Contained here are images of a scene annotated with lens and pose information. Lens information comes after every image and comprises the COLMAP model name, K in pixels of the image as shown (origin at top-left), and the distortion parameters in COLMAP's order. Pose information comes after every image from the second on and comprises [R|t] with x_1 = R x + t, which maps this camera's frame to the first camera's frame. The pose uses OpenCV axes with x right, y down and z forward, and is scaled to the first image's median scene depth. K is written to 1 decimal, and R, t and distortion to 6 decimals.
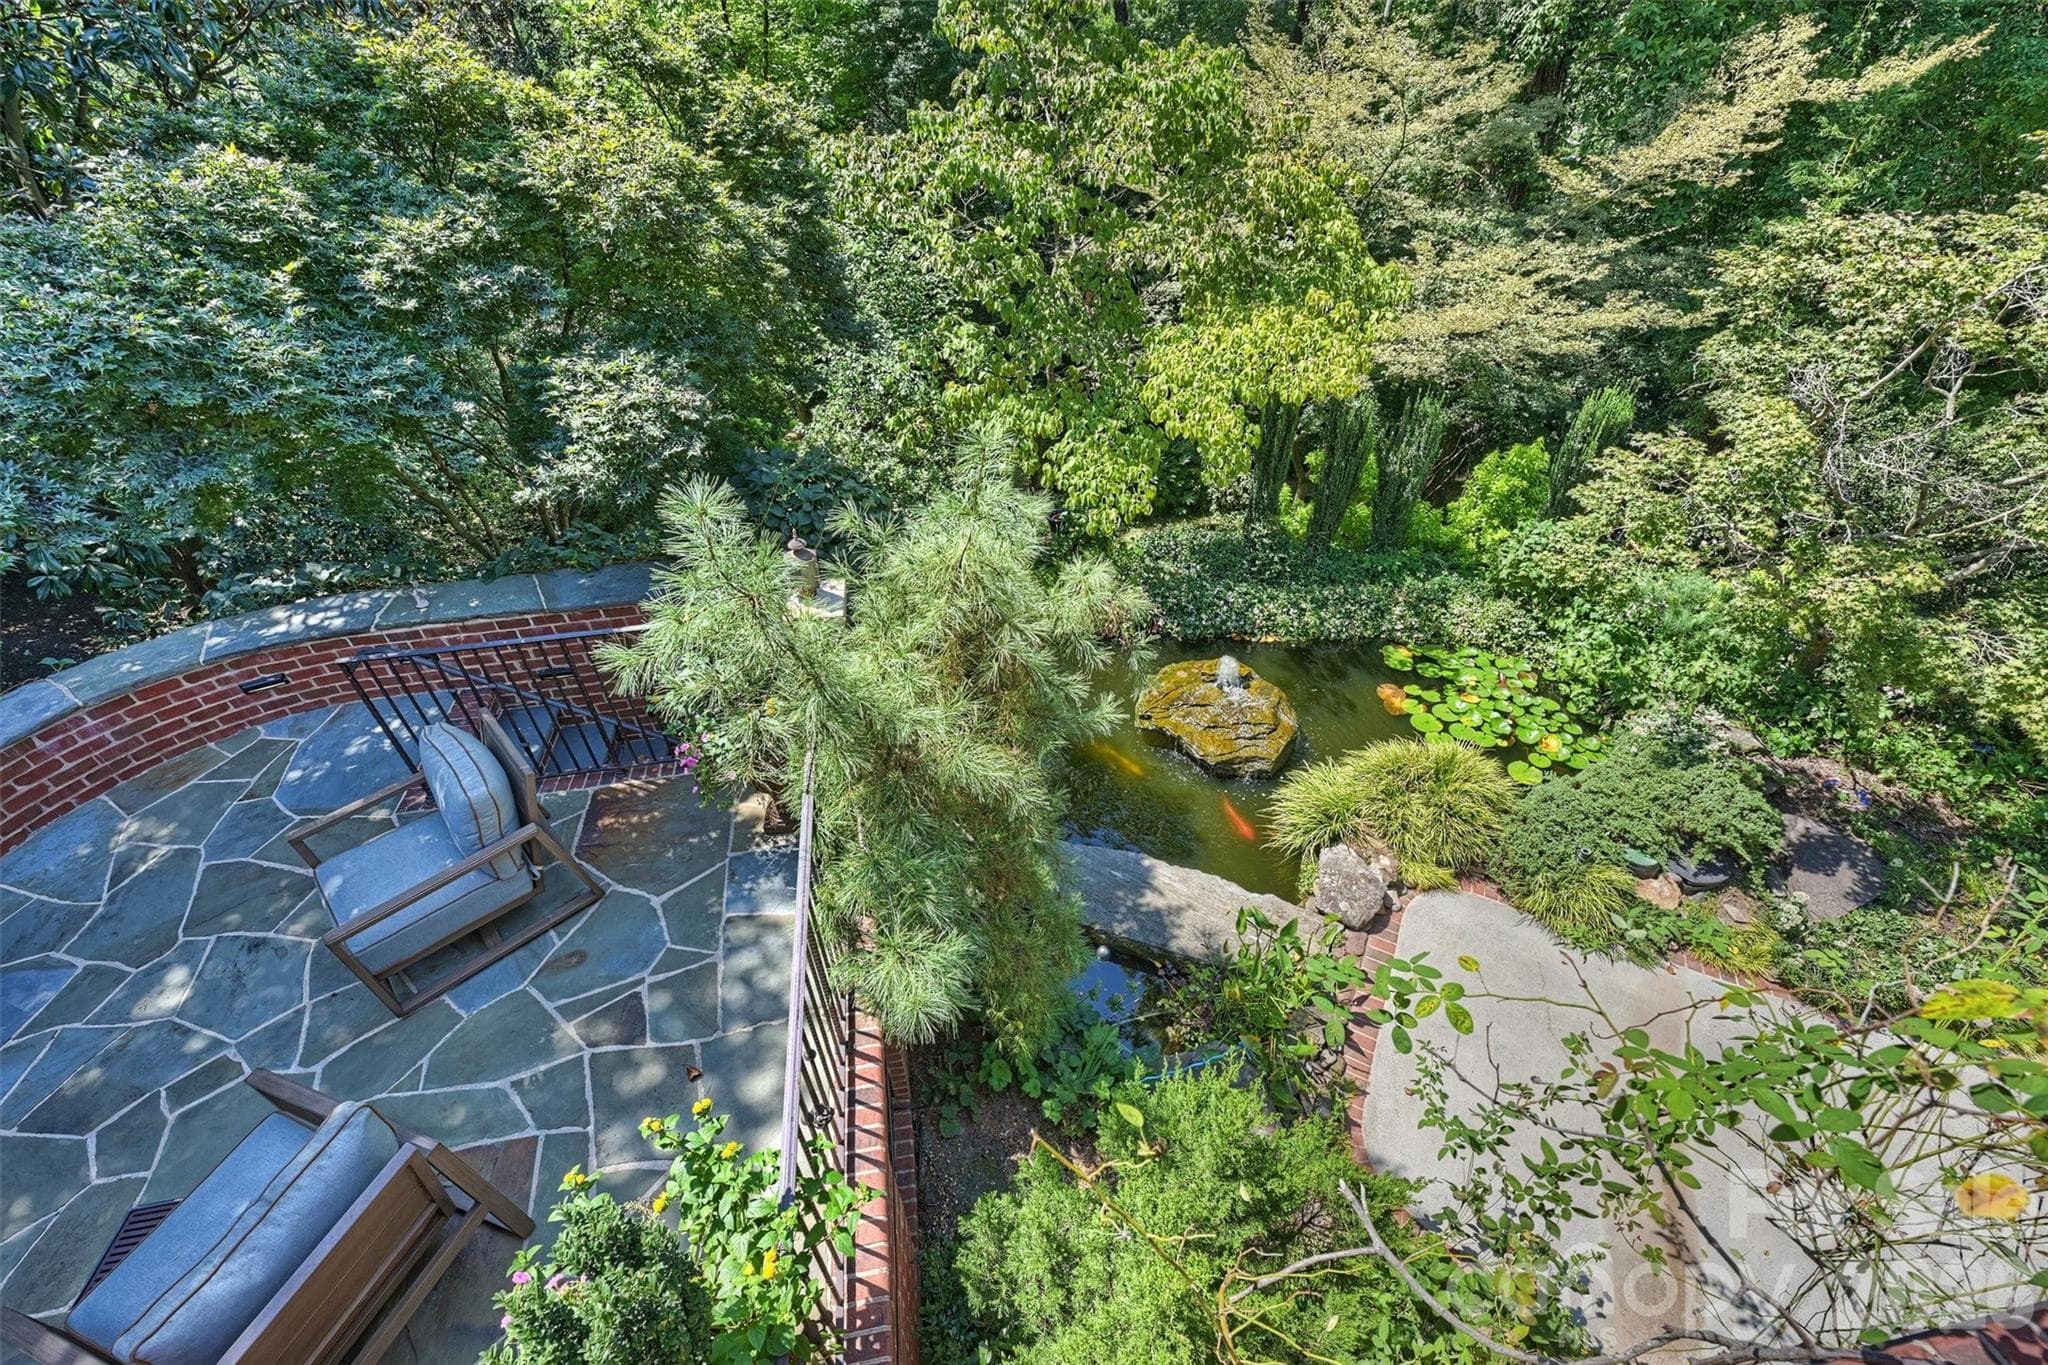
lens RADIAL K [[829.9, 0, 1024.5], [0, 829.9, 680.9], [0, 0, 1]] dist [-0.000273, 0.000044]
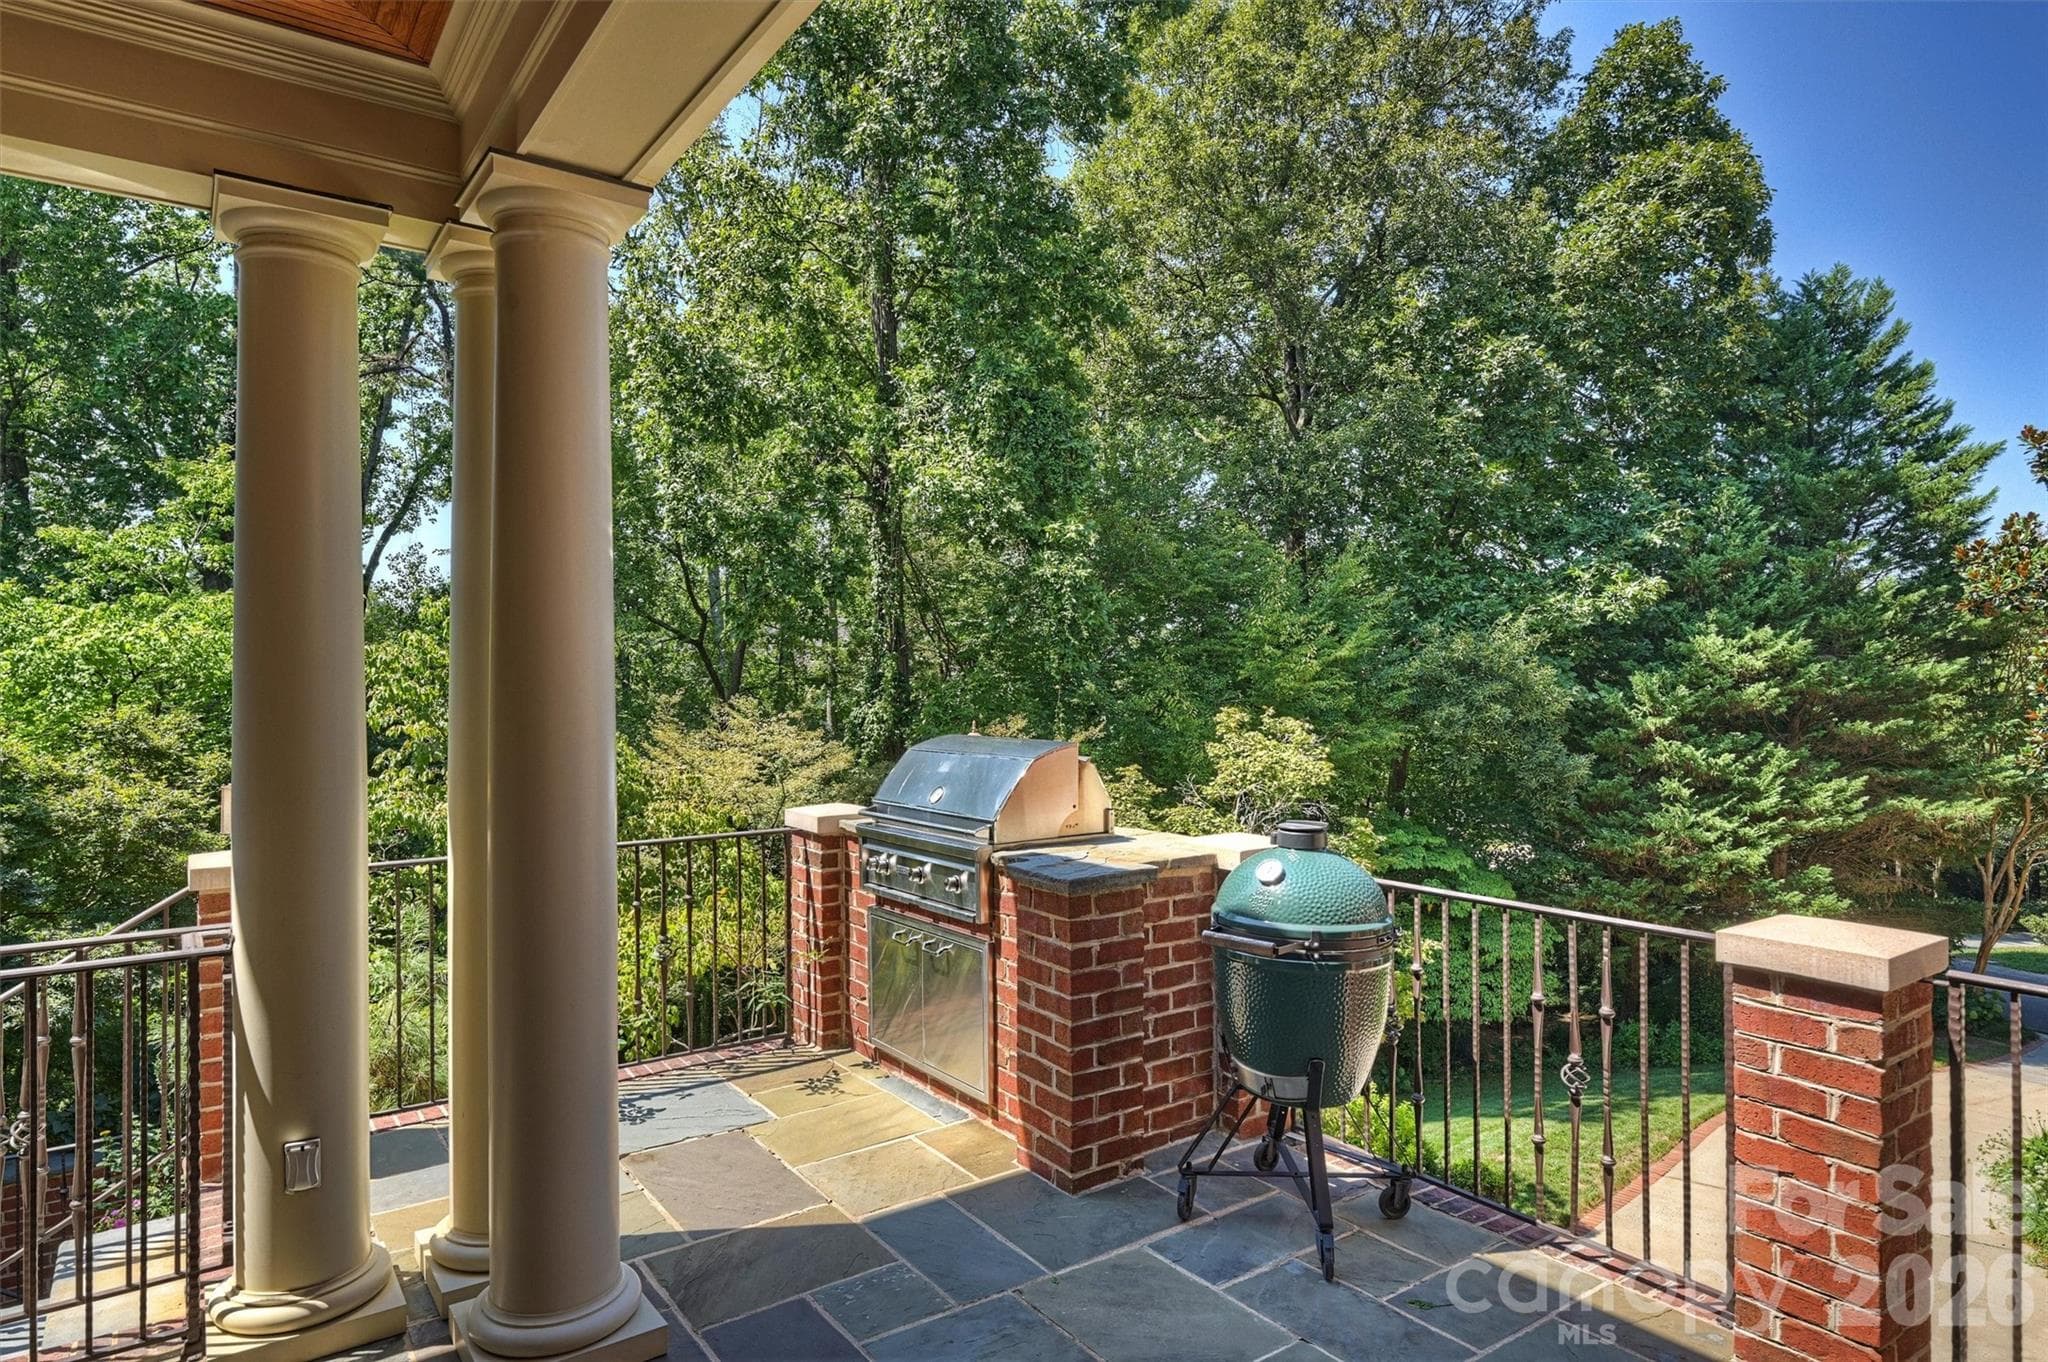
lens RADIAL K [[1168.2, 0, 1023.1], [0, 1168.2, 679.7], [0, 0, 1]] dist [-0.001041, 0.000047]
pose [[0.897449, 0.016355, 0.440816, 0.001968], [0.268790, 0.772092, -0.575870, 0.381511], [-0.349769, 0.635300, 0.688517, -0.515709]]
